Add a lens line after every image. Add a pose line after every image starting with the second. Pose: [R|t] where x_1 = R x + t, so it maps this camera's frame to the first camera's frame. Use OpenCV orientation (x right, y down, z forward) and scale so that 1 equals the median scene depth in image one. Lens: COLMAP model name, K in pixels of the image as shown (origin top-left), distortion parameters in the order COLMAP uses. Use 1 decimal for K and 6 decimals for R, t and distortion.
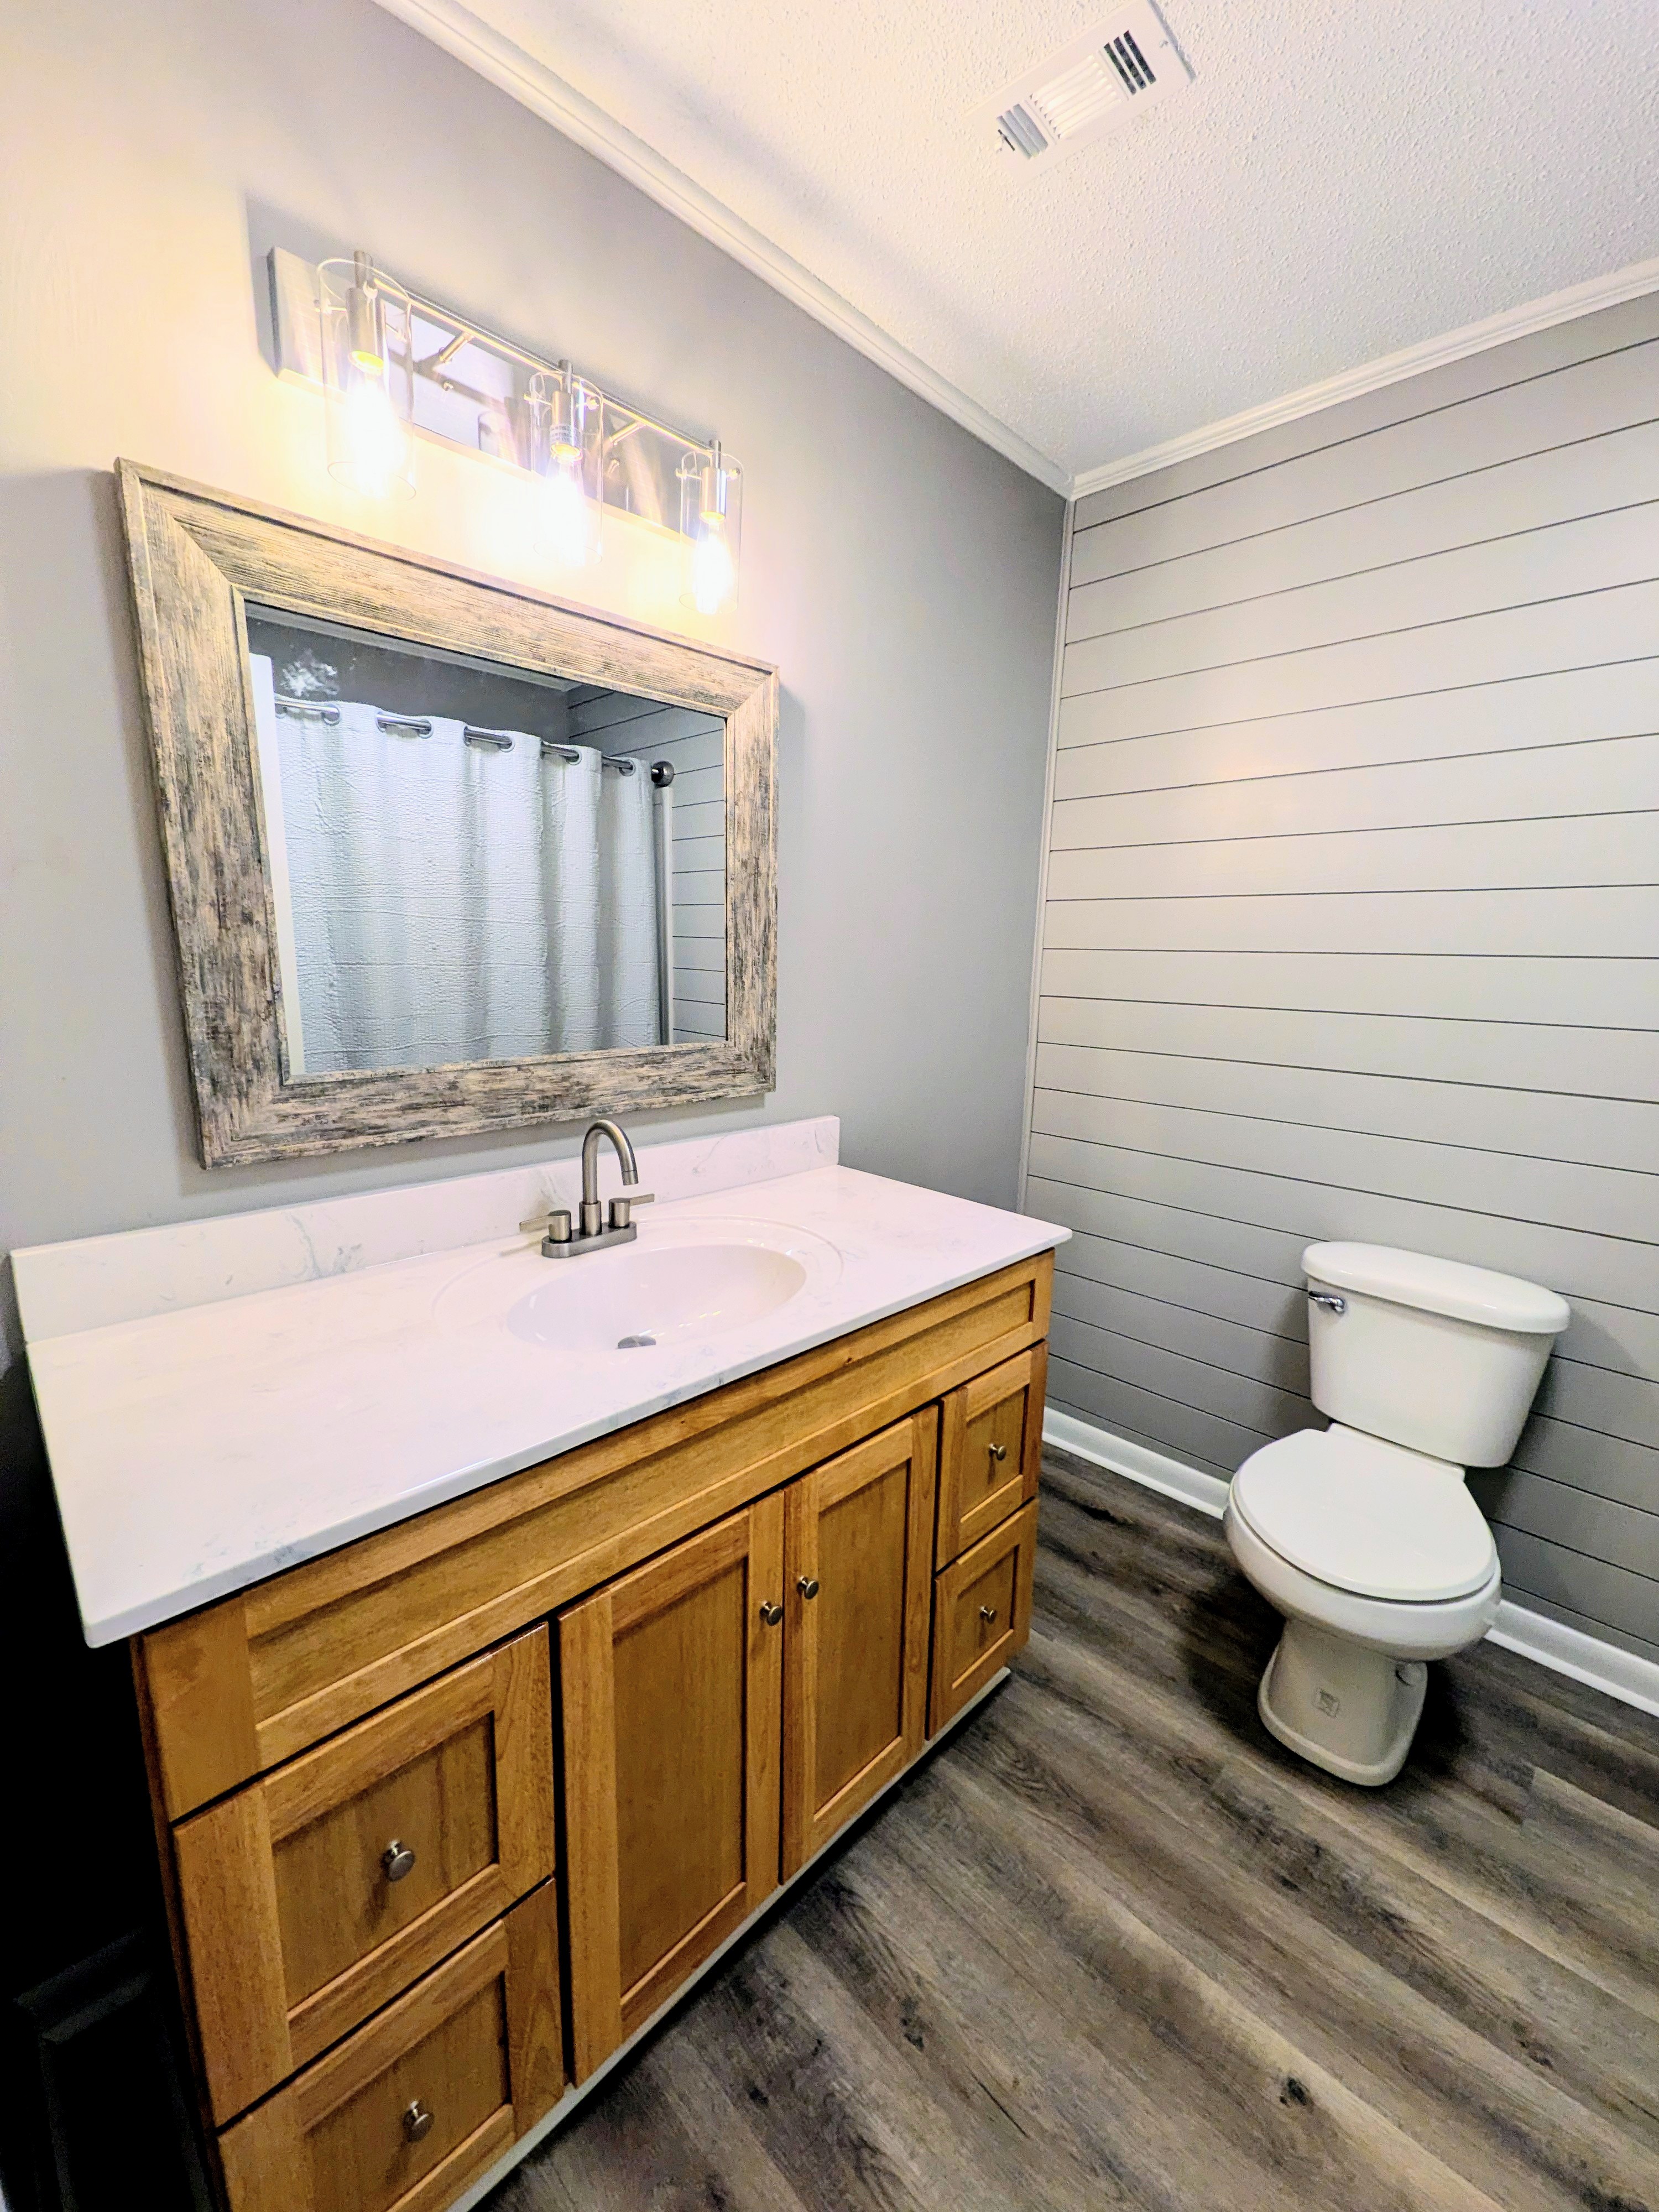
lens RADIAL K [[886.2, 0, 818.5], [0, 886.2, 1109.9], [0, 0, 1]] dist [0.007678, -0.001056]
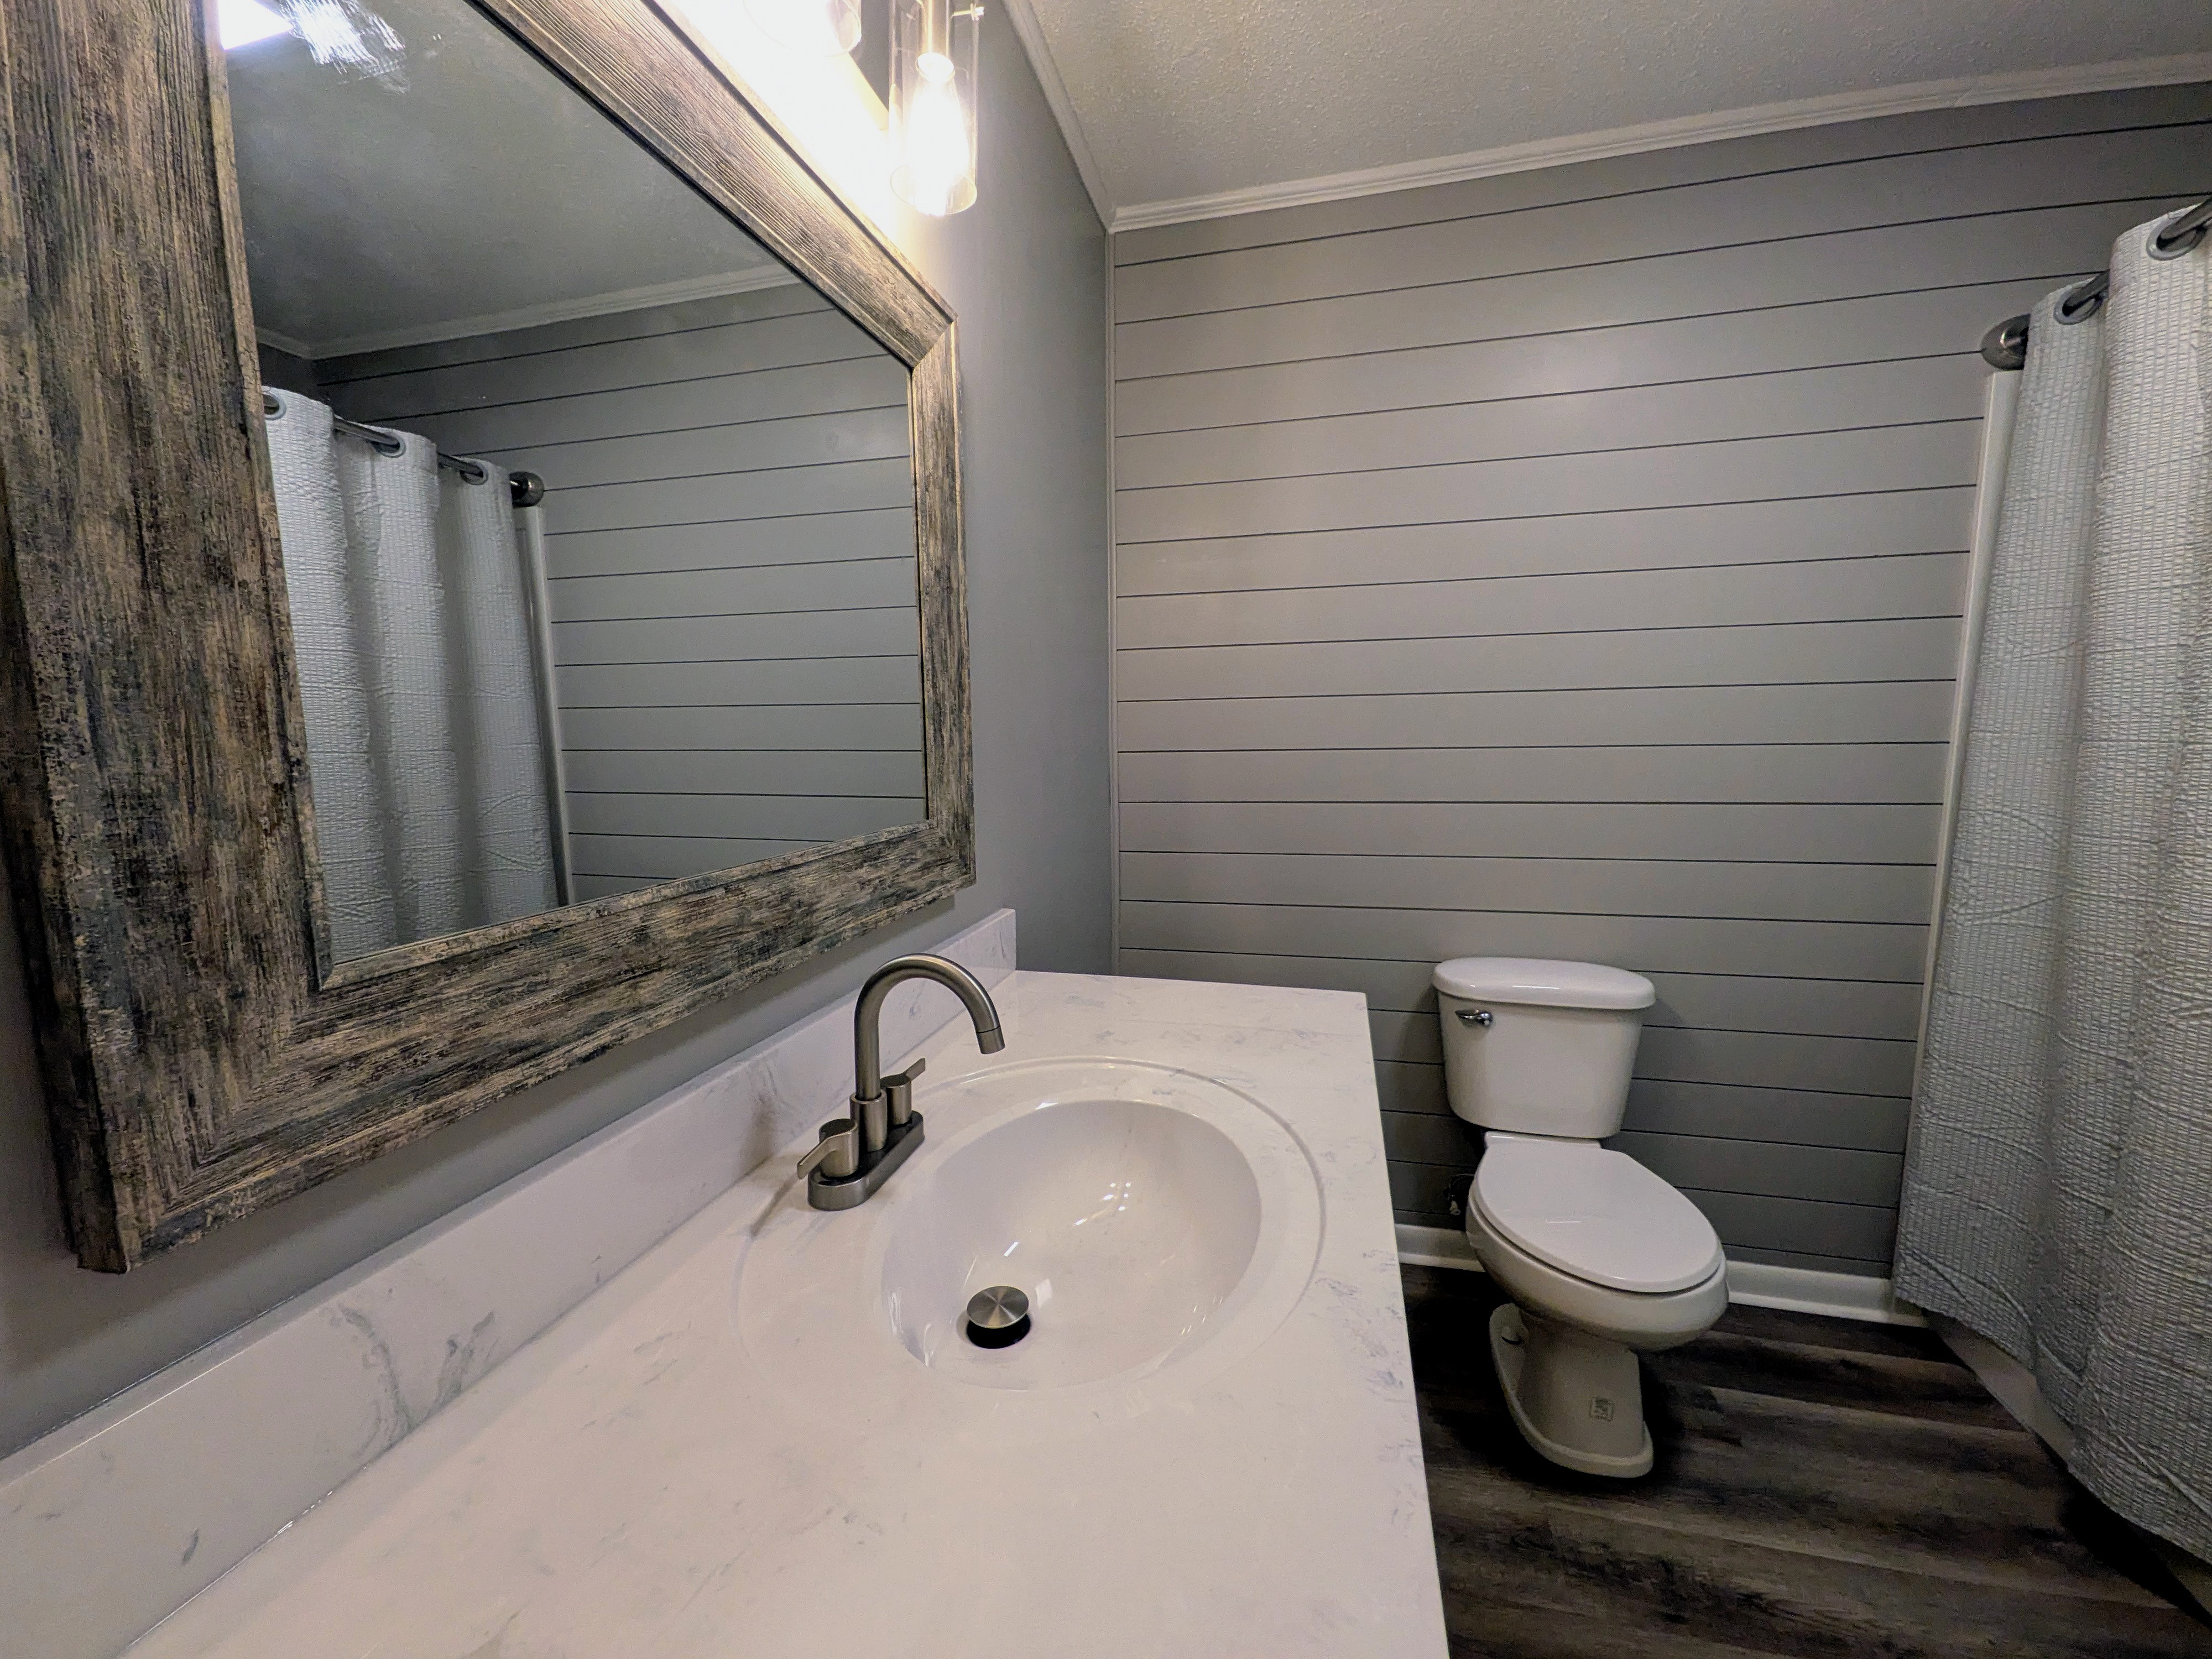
lens RADIAL K [[886.2, 0, 1110.2], [0, 886.2, 828.3], [0, 0, 1]] dist [0.007678, -0.001056]
pose [[0.854023, -0.093644, 0.511738, -0.399531], [0.129454, 0.990978, -0.034700, -0.032826], [-0.503872, 0.095881, 0.858440, 0.374055]]
